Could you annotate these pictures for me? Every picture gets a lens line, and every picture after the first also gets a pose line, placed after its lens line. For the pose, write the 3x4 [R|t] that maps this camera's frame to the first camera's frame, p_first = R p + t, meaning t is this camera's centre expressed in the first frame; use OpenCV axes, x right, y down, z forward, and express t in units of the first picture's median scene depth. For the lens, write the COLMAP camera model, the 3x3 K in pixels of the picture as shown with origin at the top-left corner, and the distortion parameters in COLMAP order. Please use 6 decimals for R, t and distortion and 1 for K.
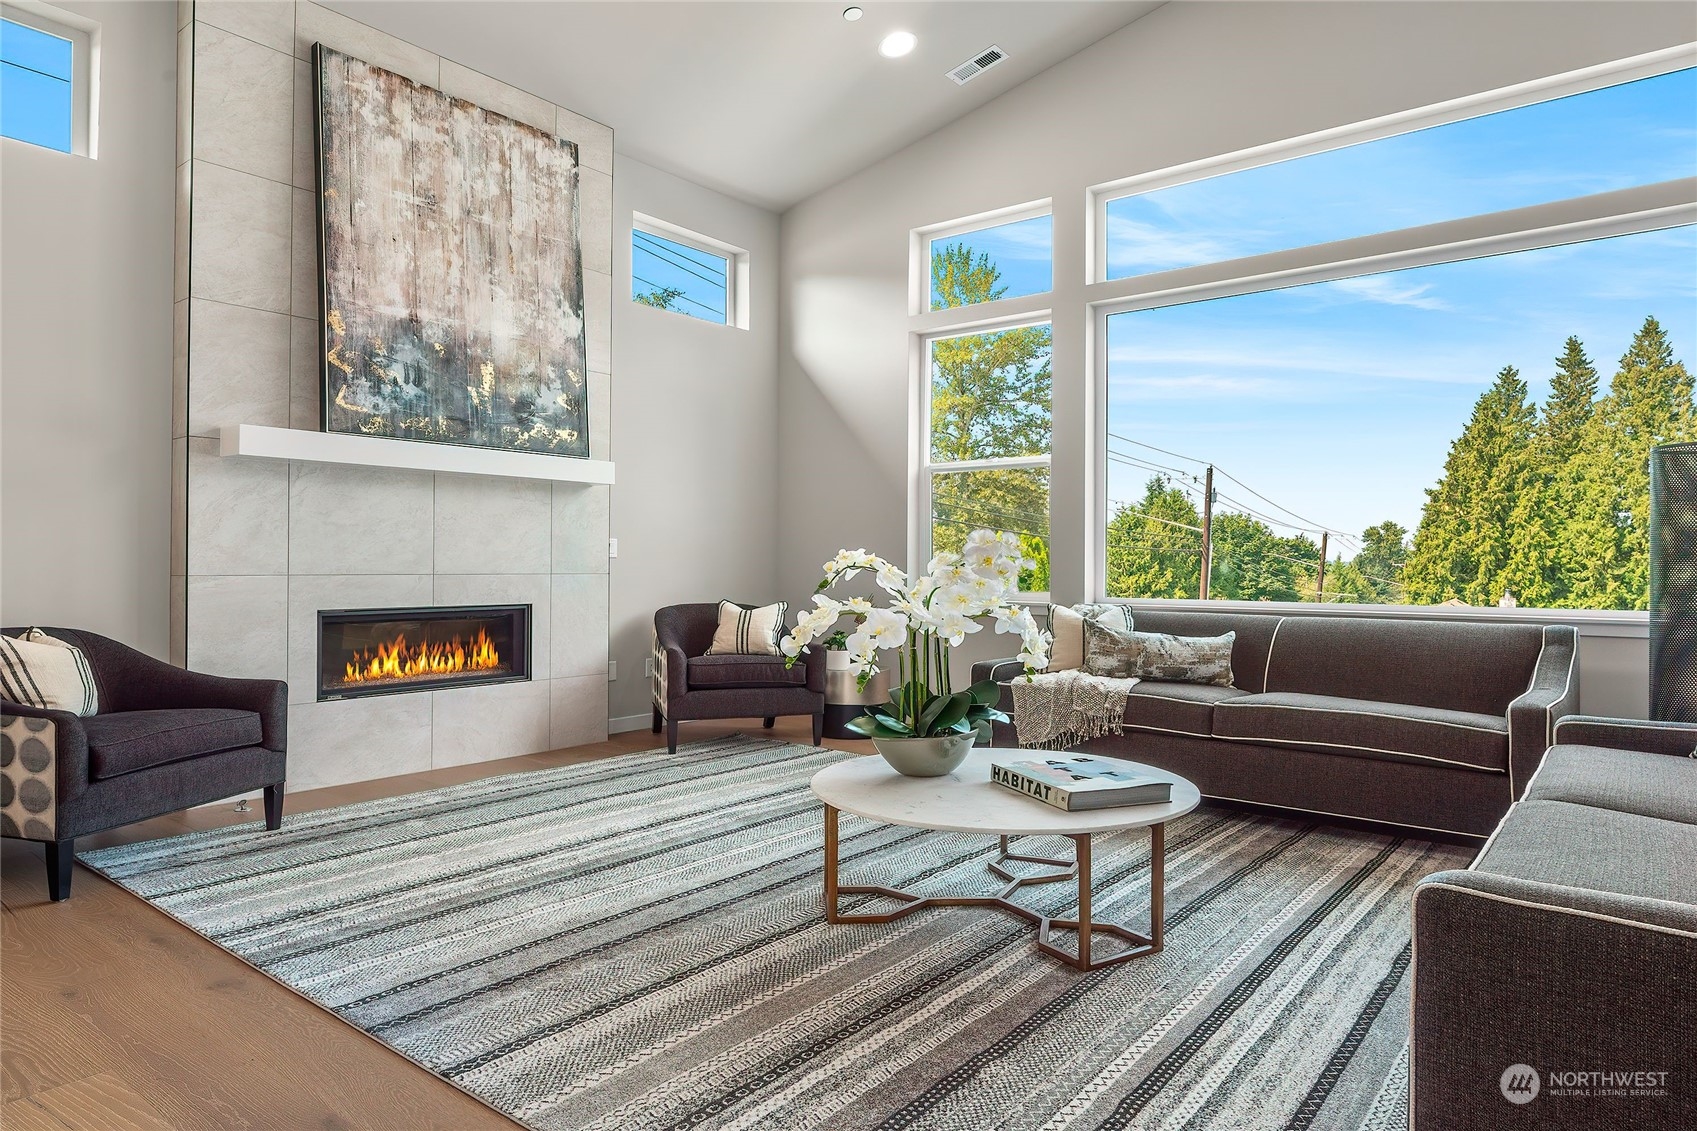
lens RADIAL K [[1031.4, 0, 848.5], [0, 1031.4, 565.5], [0, 0, 1]] dist [-0.001328, -0.000677]
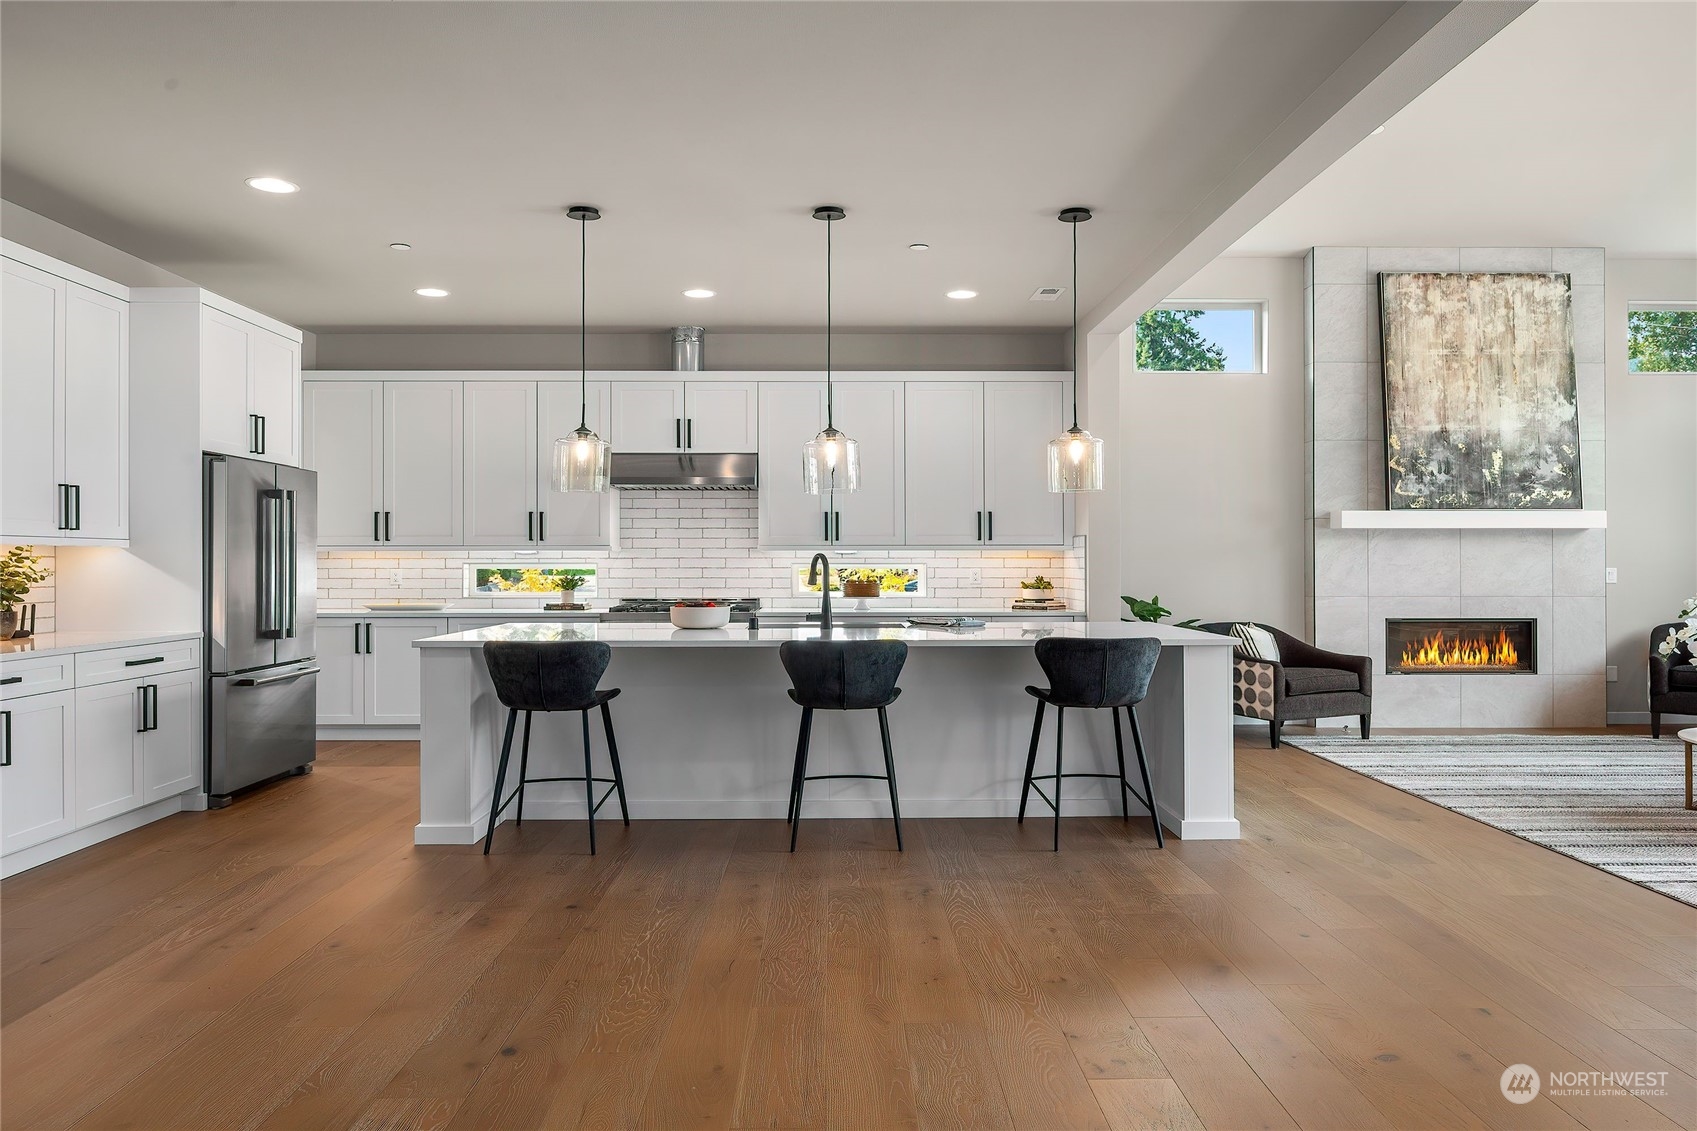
lens RADIAL K [[1153.5, 0, 844.7], [0, 1153.5, 532.4], [0, 0, 1]] dist [-0.001529, -0.005298]
pose [[0.624249, -0.020139, -0.780965, 0.350743], [0.002830, 0.999719, -0.023518, -0.046724], [0.781220, 0.012471, 0.624131, -0.750111]]
